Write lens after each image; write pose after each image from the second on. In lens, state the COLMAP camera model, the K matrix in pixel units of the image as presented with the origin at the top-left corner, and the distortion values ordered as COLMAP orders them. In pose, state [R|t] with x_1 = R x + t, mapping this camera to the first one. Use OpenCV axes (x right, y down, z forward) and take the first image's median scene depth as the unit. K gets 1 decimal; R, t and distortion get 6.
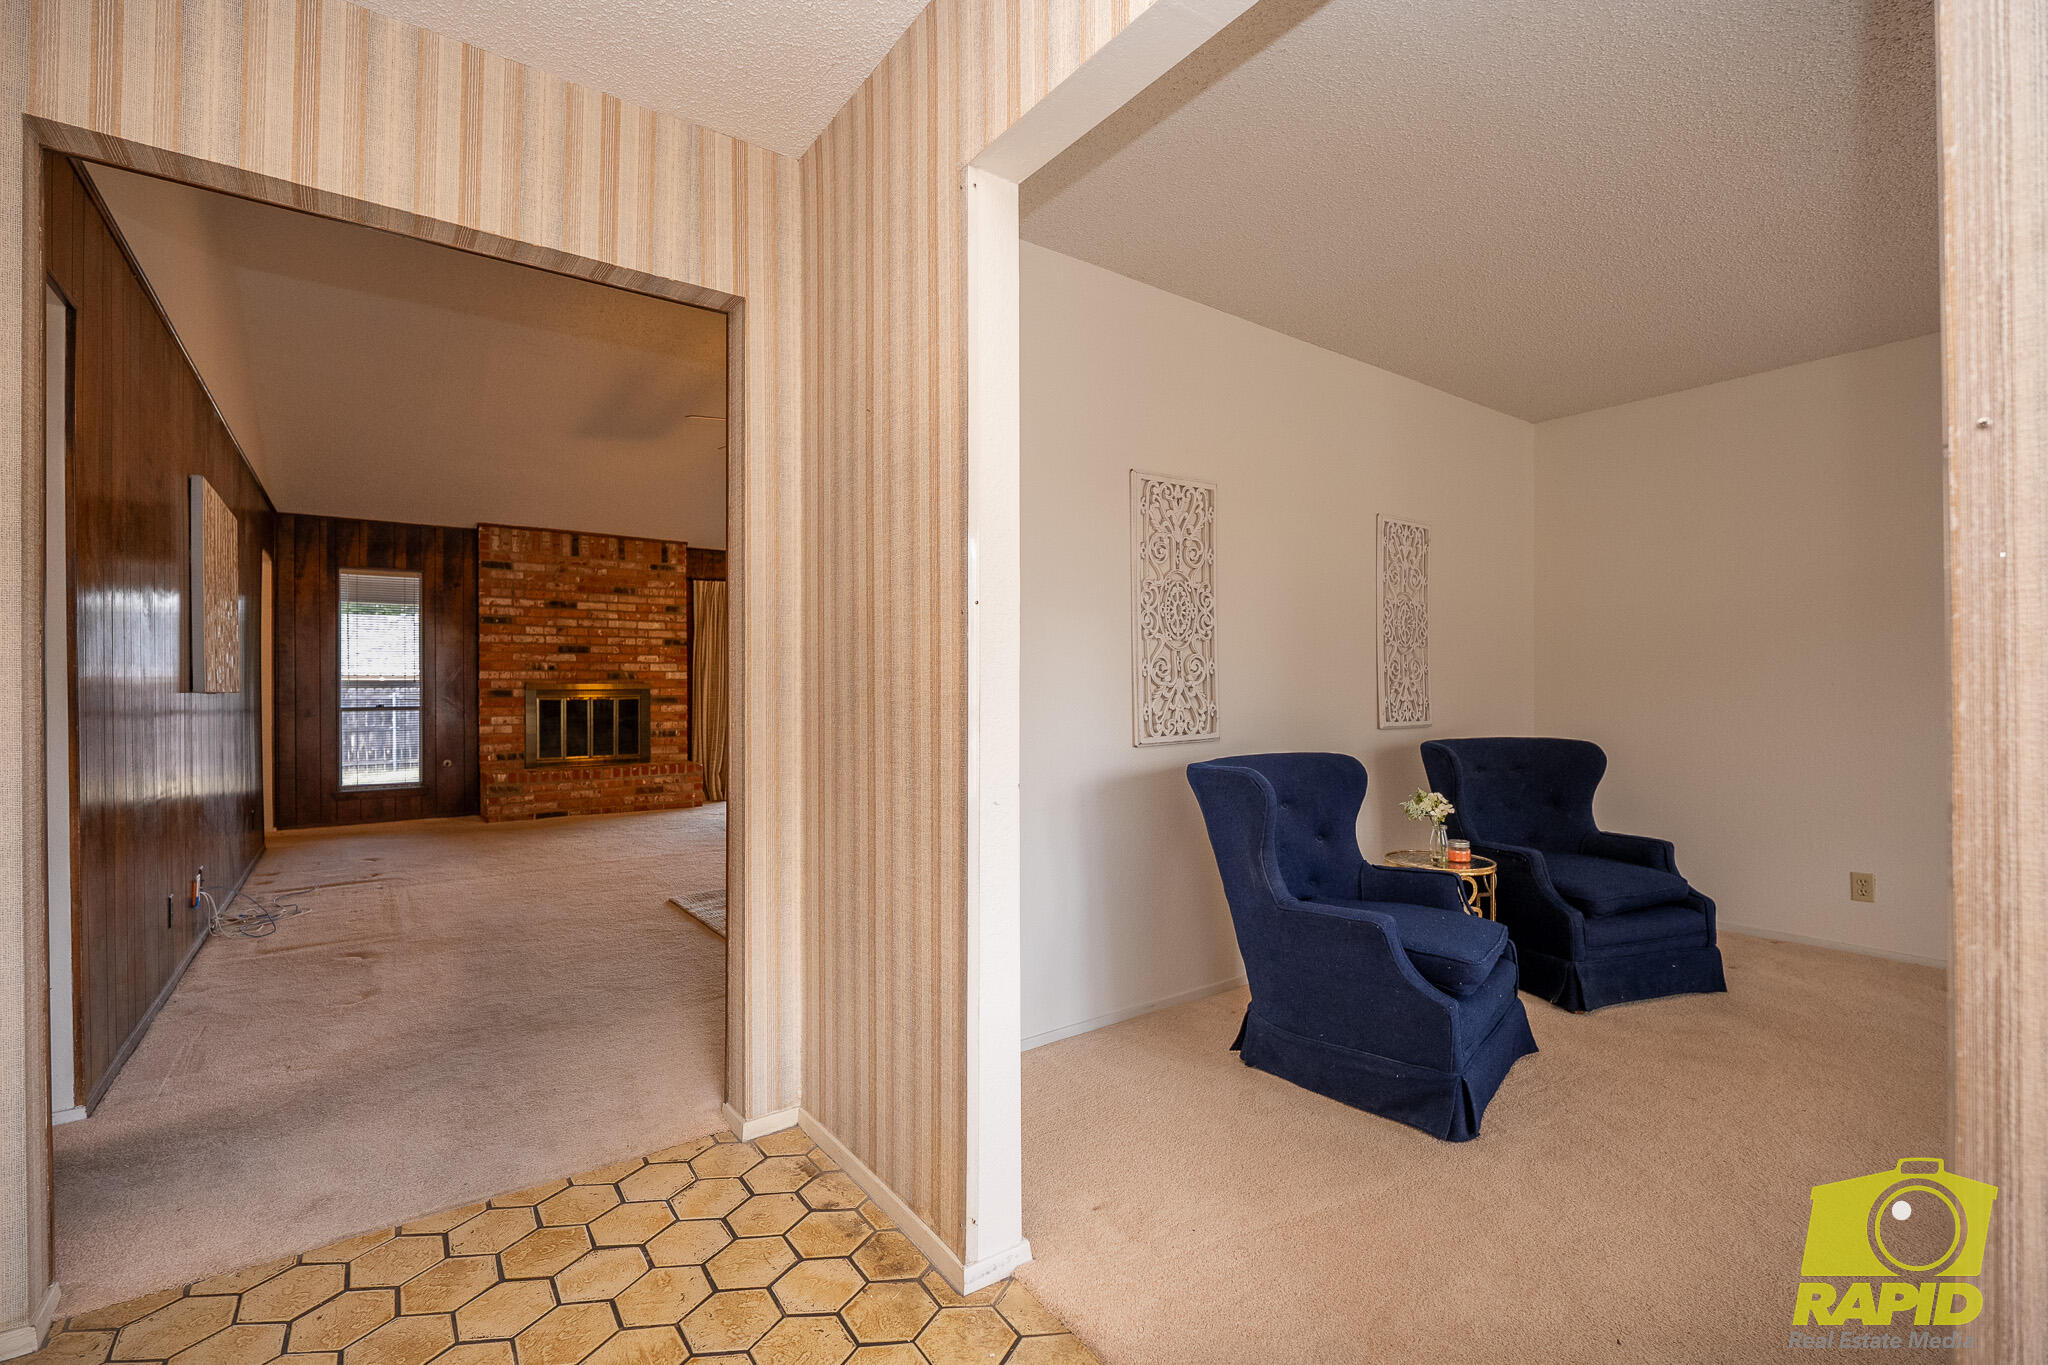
lens RADIAL K [[896.3, 0, 1024.0], [0, 896.3, 682.5], [0, 0, 1]] dist [-0.008234, 0.001935]
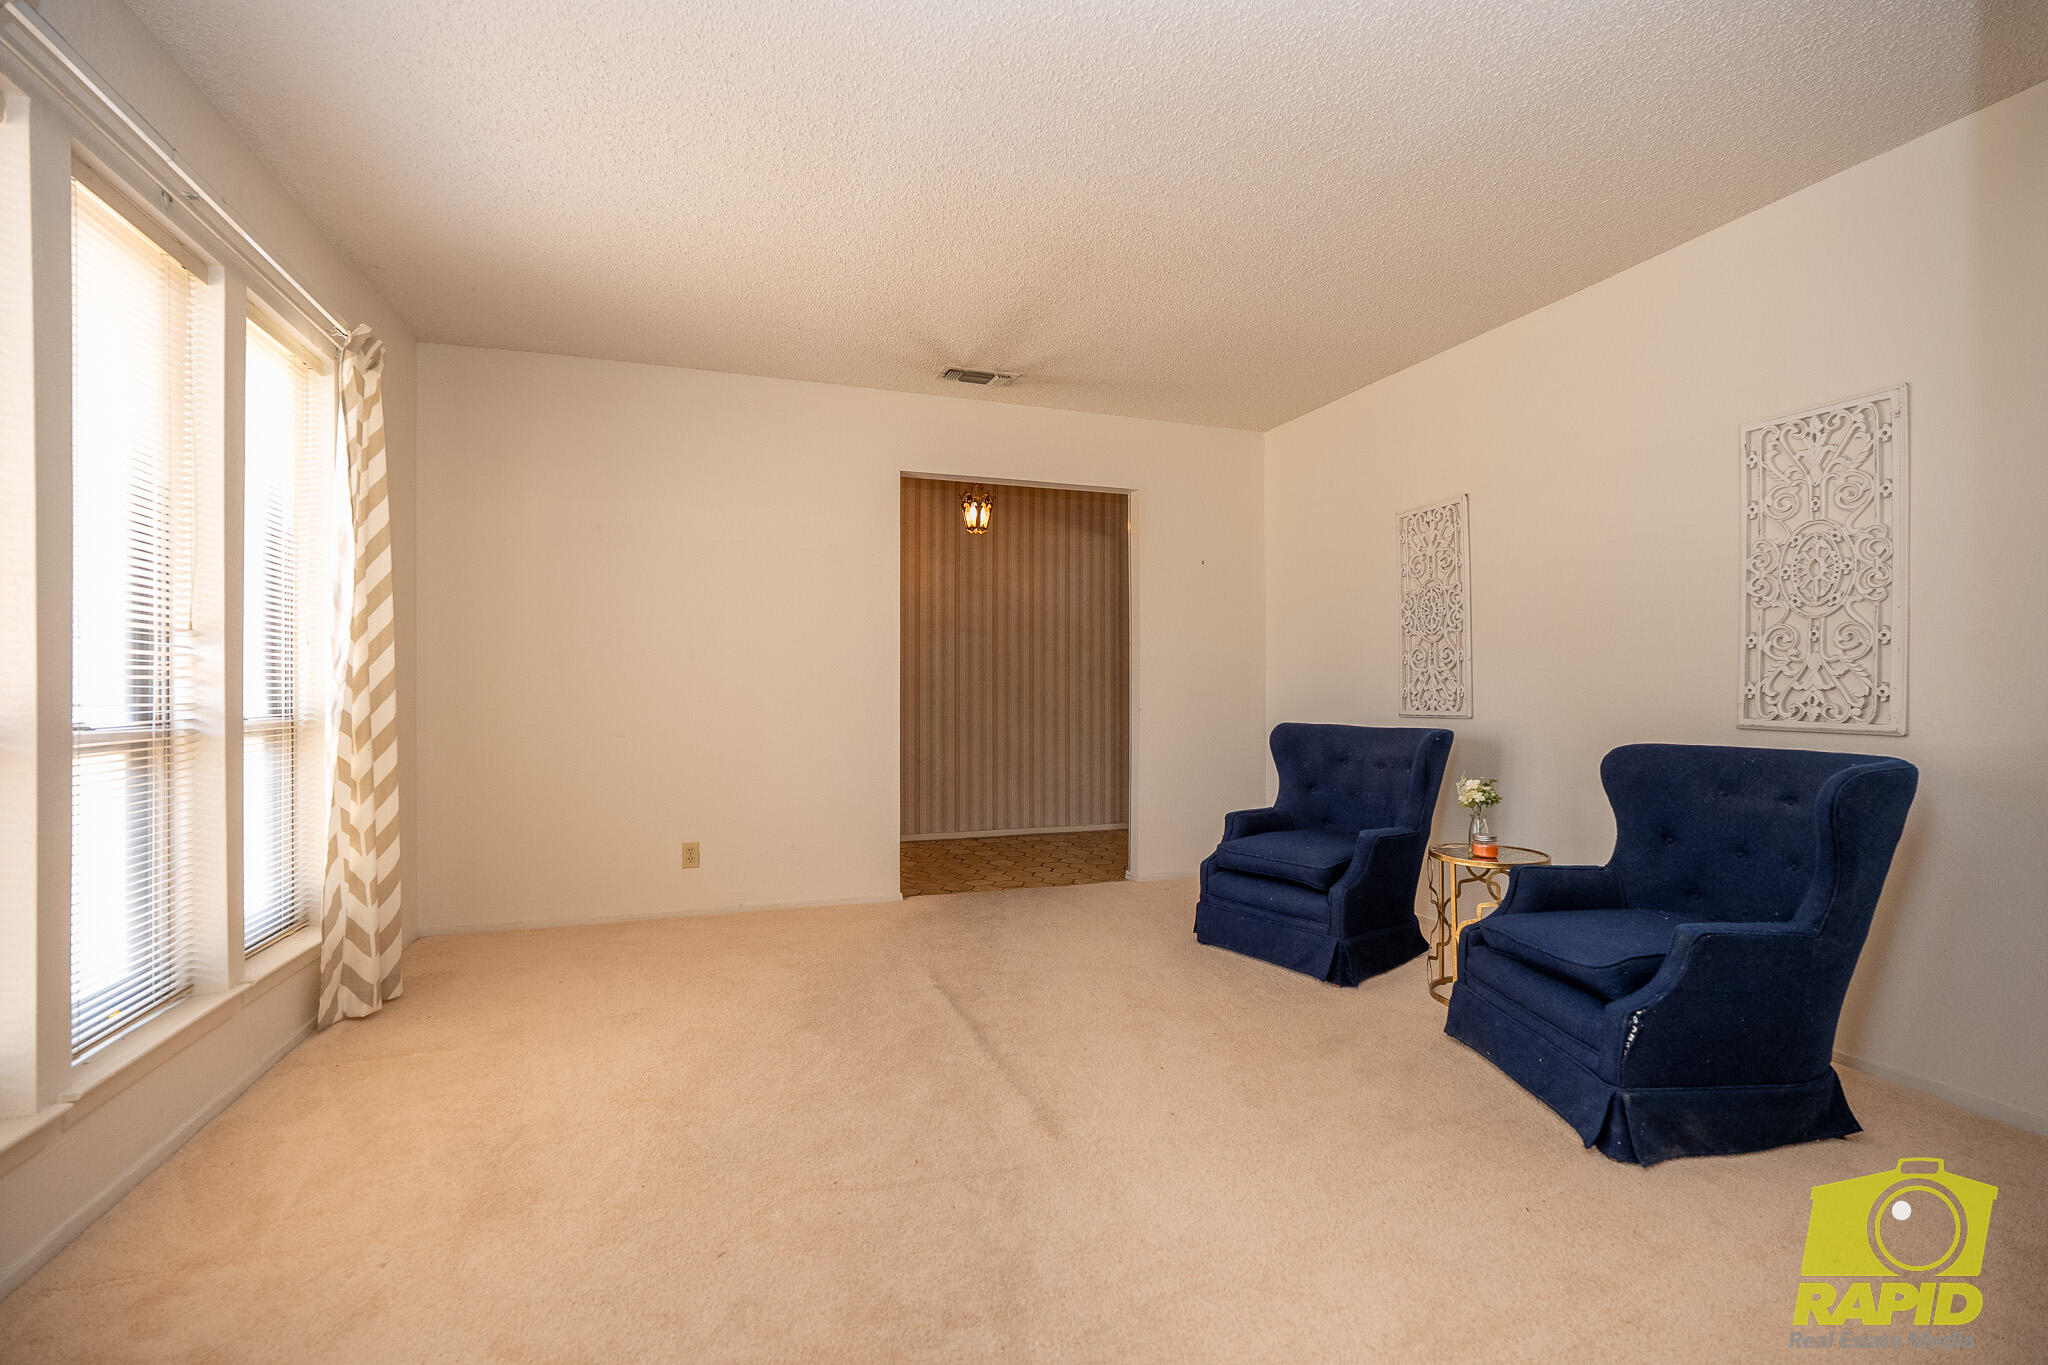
lens RADIAL K [[896.3, 0, 1024.0], [0, 896.3, 682.5], [0, 0, 1]] dist [-0.008234, 0.001935]
pose [[-0.290812, 0.002394, -0.956777, 1.529011], [0.003166, 0.999994, 0.001539, 0.016067], [0.956775, -0.002581, -0.290818, 0.818032]]
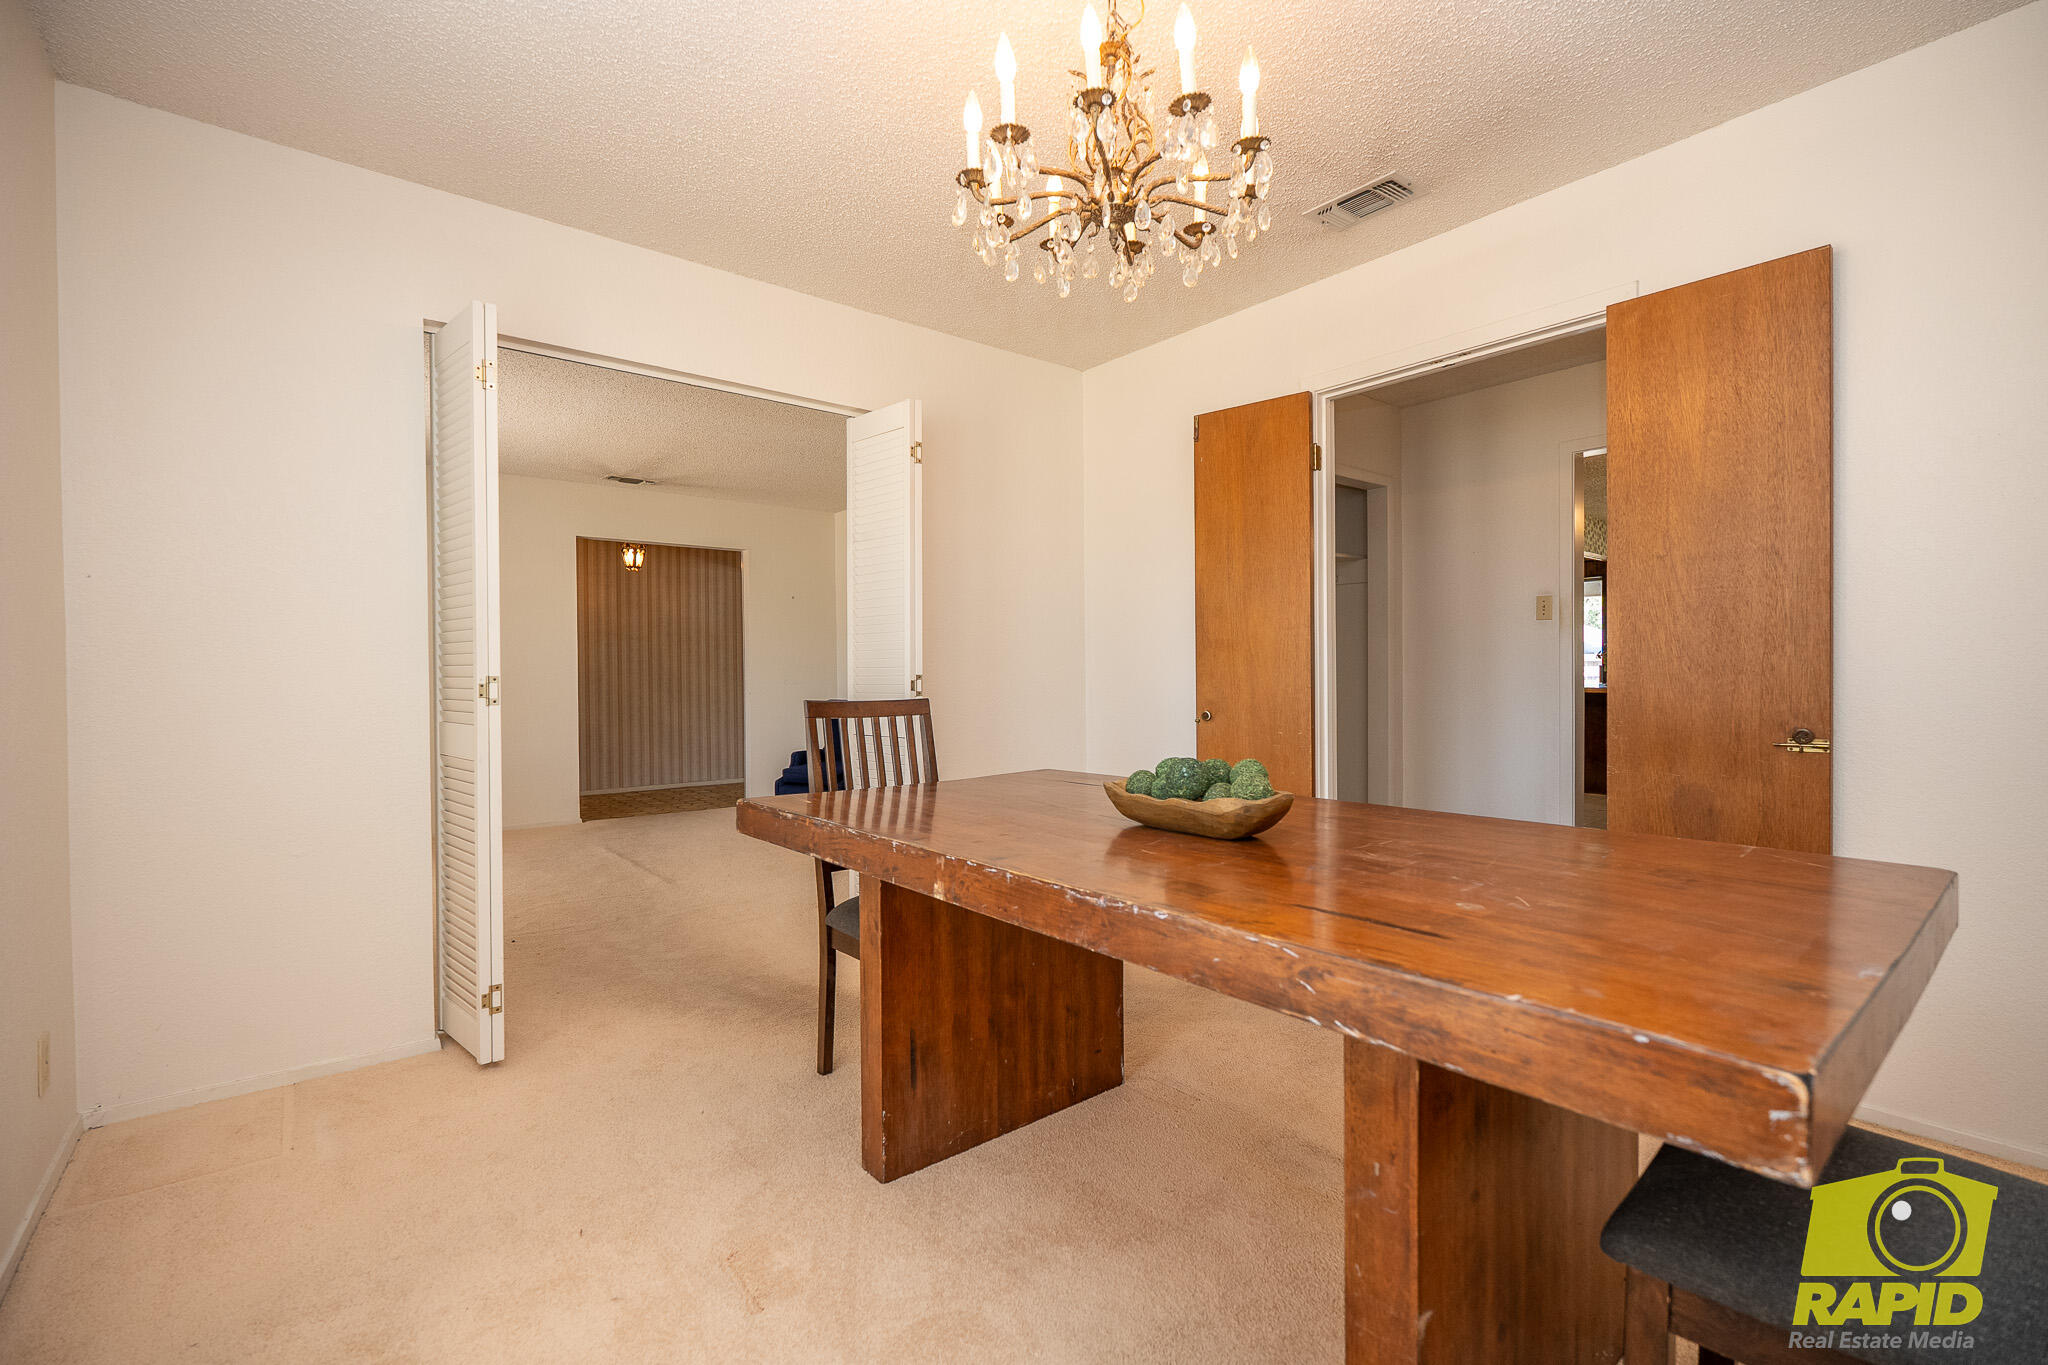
lens RADIAL K [[896.3, 0, 1024.0], [0, 896.3, 682.5], [0, 0, 1]] dist [-0.008234, 0.001935]
pose [[0.055043, 0.016009, -0.998356, 2.310387], [0.009941, 0.999813, 0.016580, 0.005079], [0.998434, -0.010837, 0.054874, 1.120080]]
